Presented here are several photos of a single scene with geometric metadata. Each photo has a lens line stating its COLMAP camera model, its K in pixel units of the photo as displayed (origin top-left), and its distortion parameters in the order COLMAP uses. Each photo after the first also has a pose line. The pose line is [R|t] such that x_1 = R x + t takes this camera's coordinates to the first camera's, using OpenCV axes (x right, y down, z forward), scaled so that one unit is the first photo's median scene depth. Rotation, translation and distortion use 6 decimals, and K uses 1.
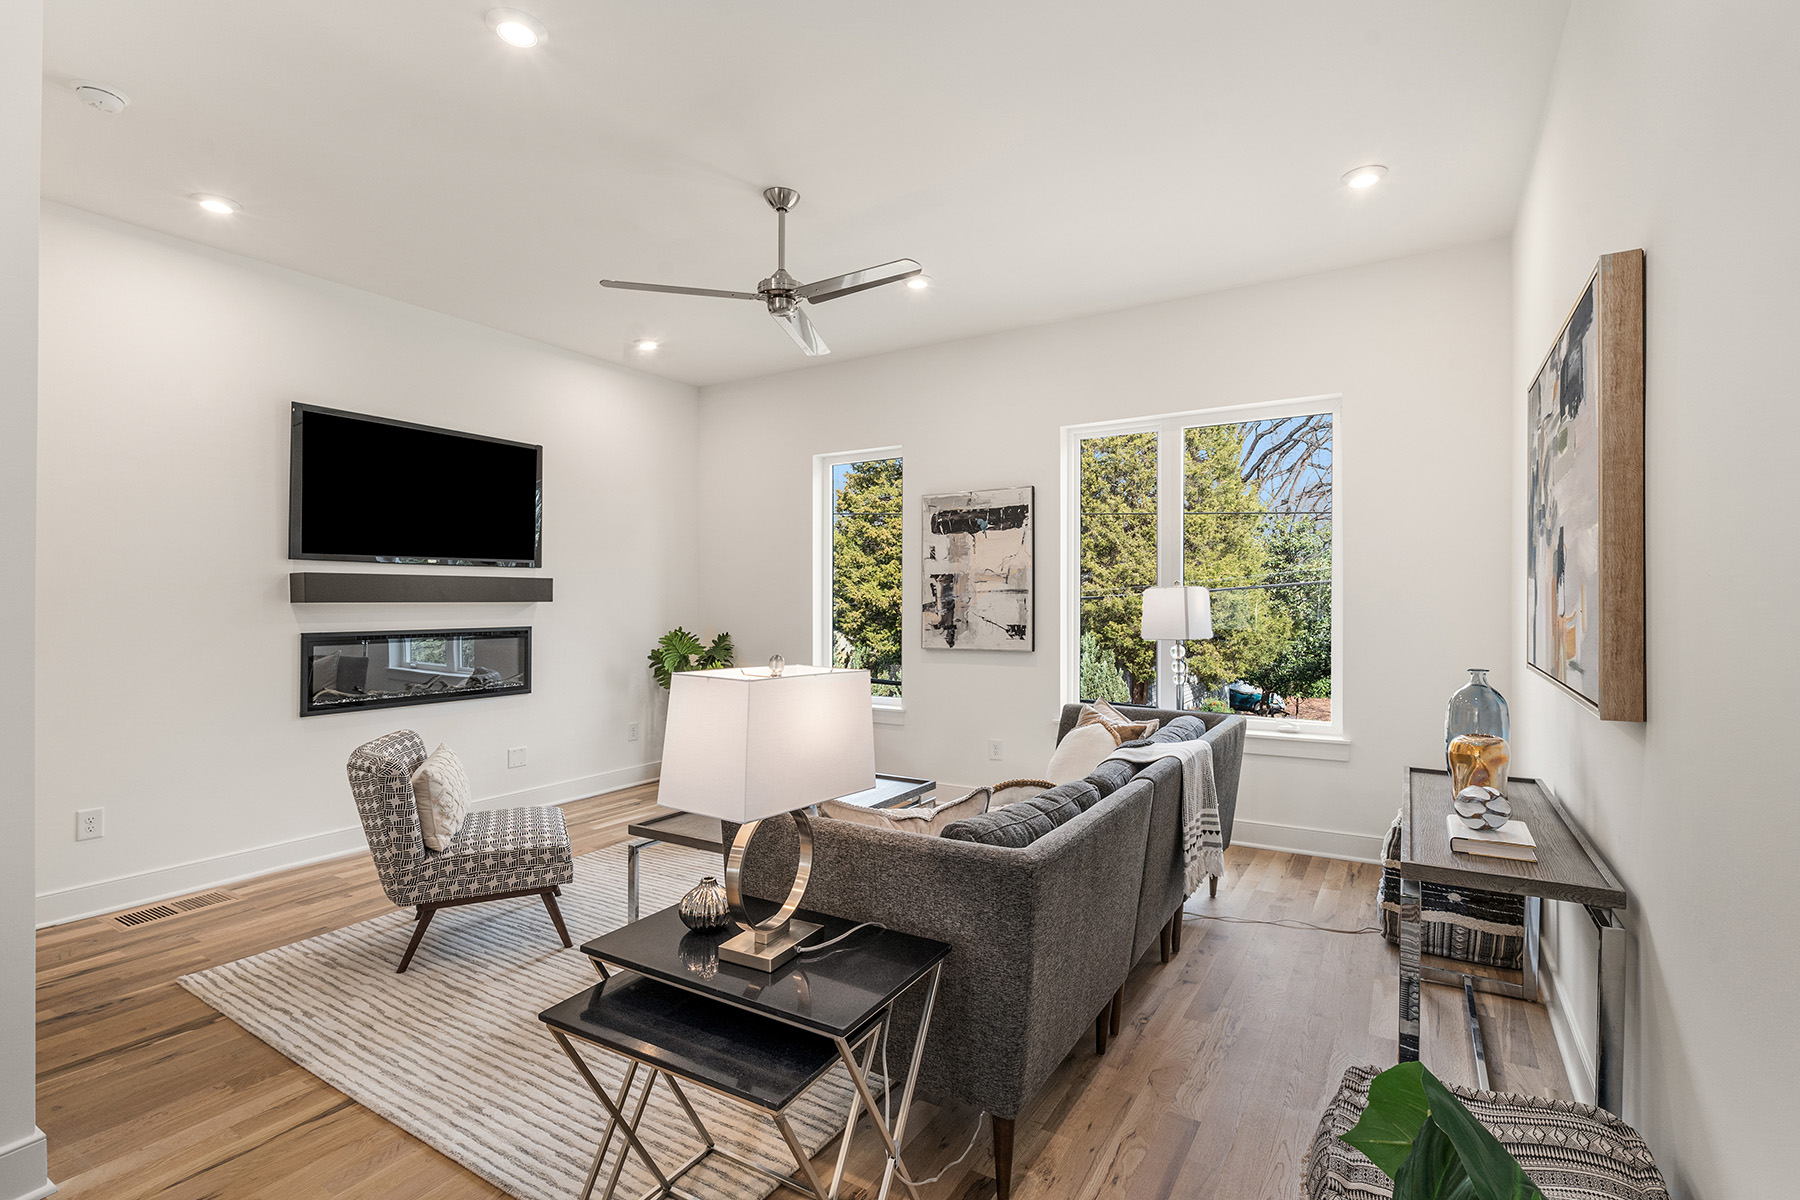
lens RADIAL K [[817.8, 0, 849.4], [0, 817.8, 606.3], [0, 0, 1]] dist [0.003441, 0.000189]
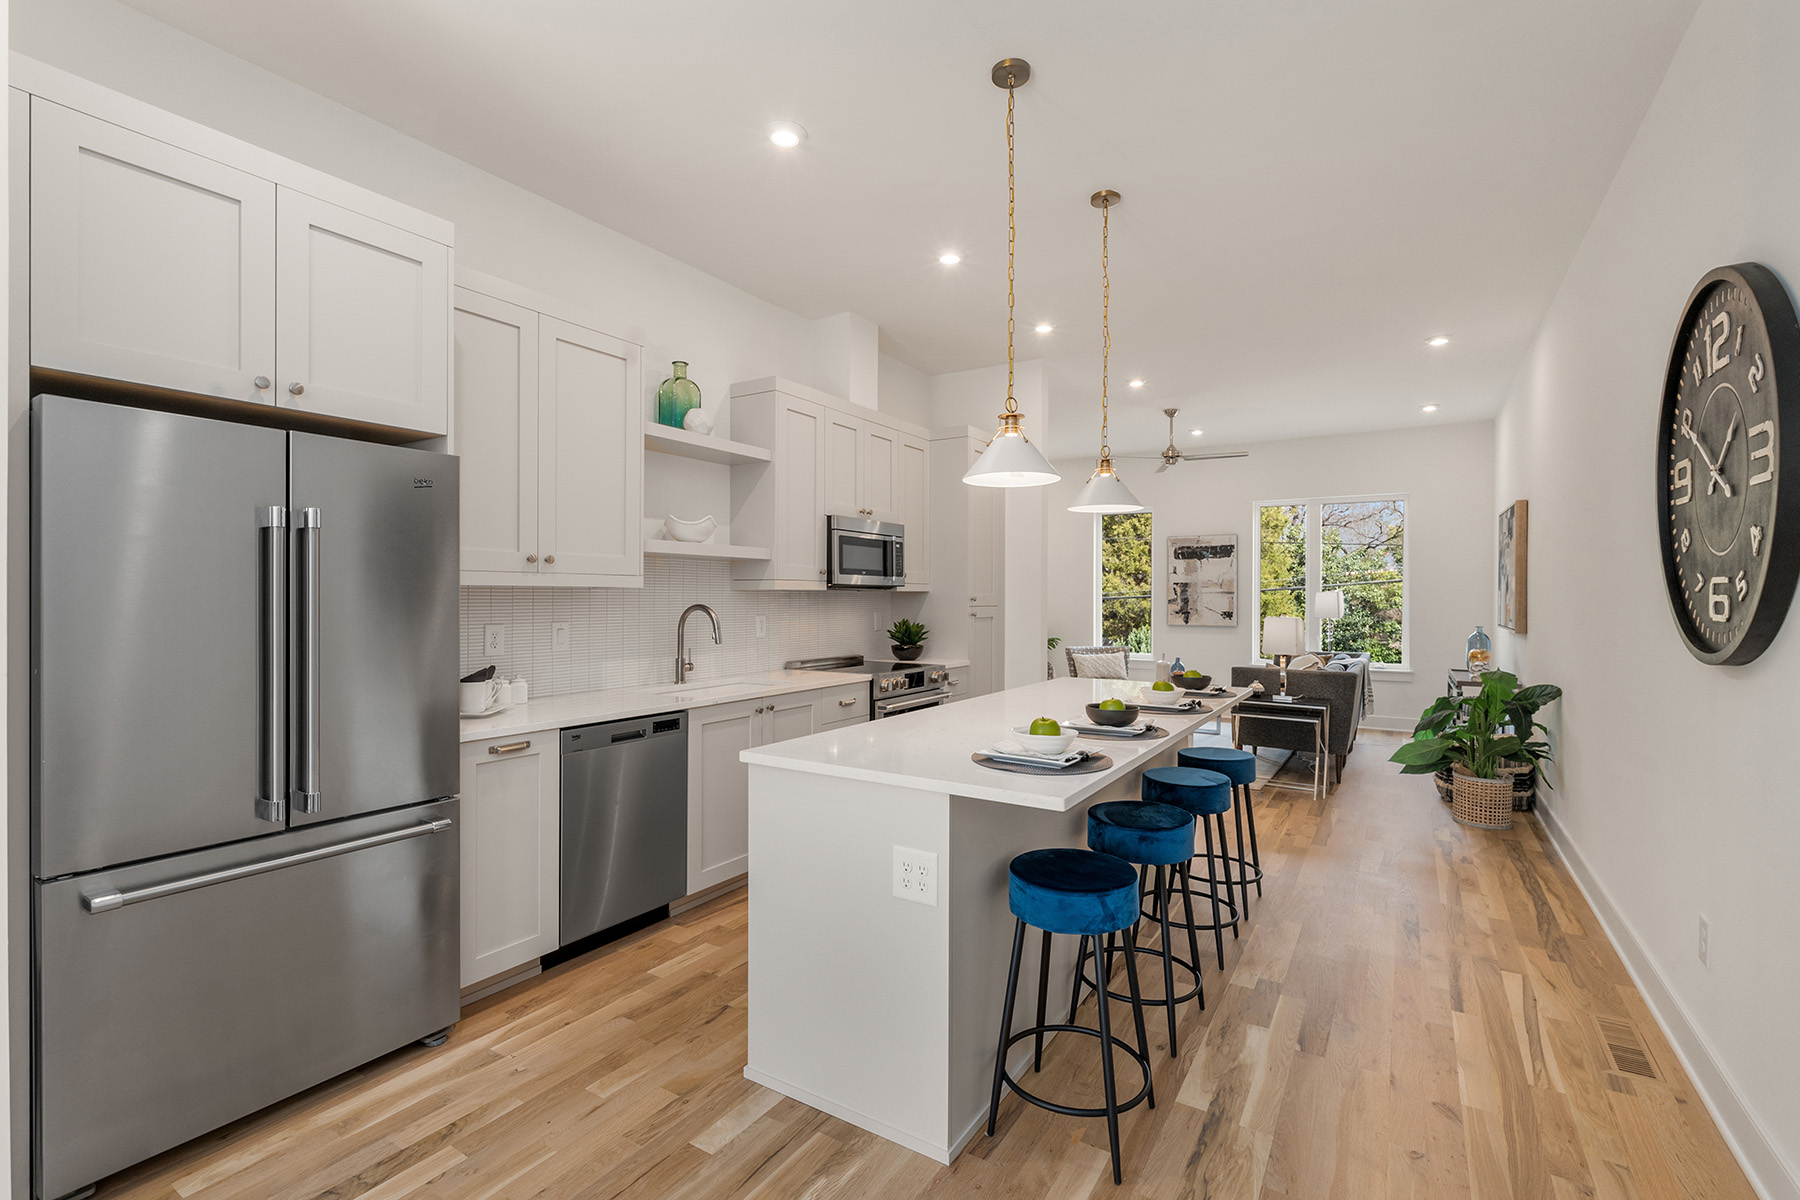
lens RADIAL K [[816.7, 0, 888.8], [0, 816.7, 598.4], [0, 0, 1]] dist [-0.008685, -0.000004]
pose [[0.999272, 0.009488, 0.036949, -0.607194], [-0.009292, 0.999942, -0.005477, 0.010594], [-0.036999, 0.005130, 0.999302, -0.762524]]
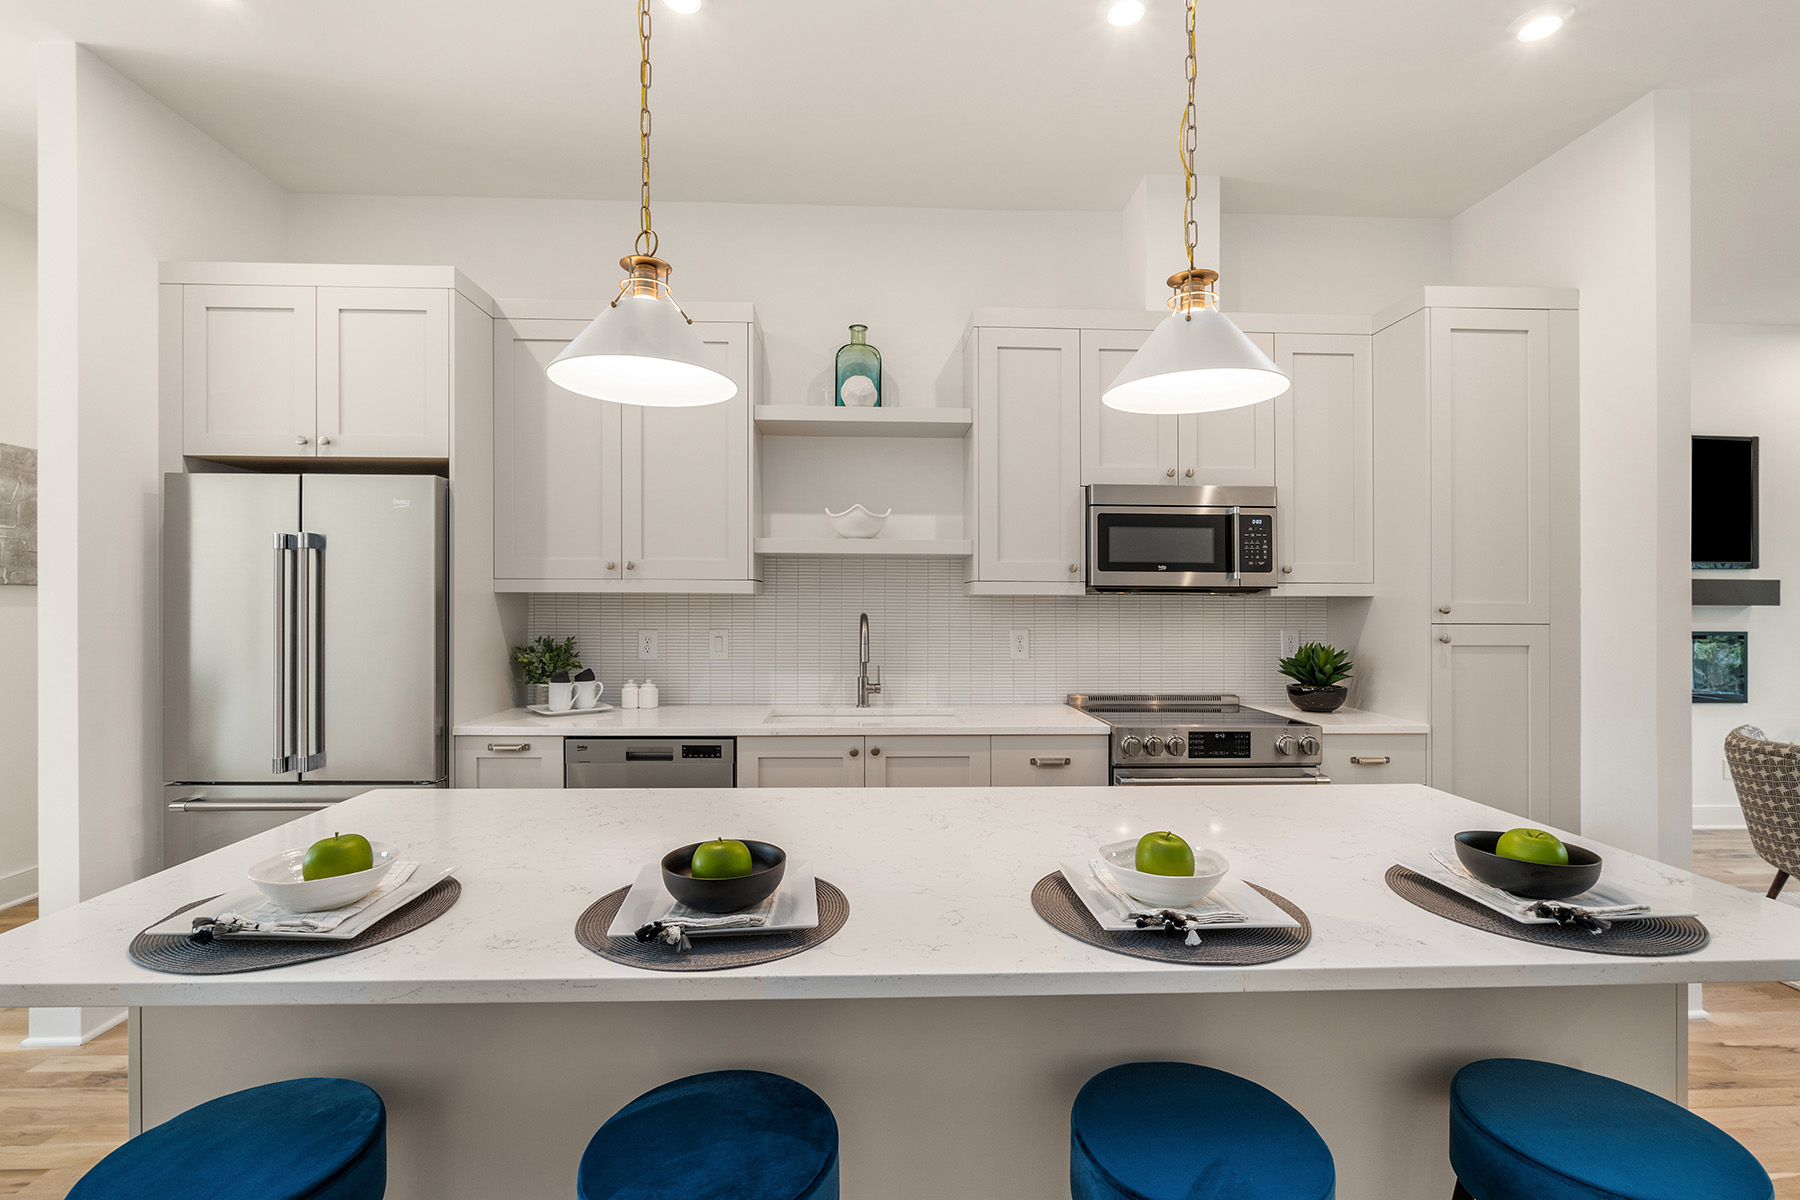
lens RADIAL K [[816.7, 0, 888.8], [0, 816.7, 598.4], [0, 0, 1]] dist [-0.008685, -0.000004]
pose [[0.600136, 0.006716, -0.799870, -0.238204], [-0.014579, 0.999890, -0.002543, 0.003536], [0.799765, 0.013188, 0.600168, -0.352437]]
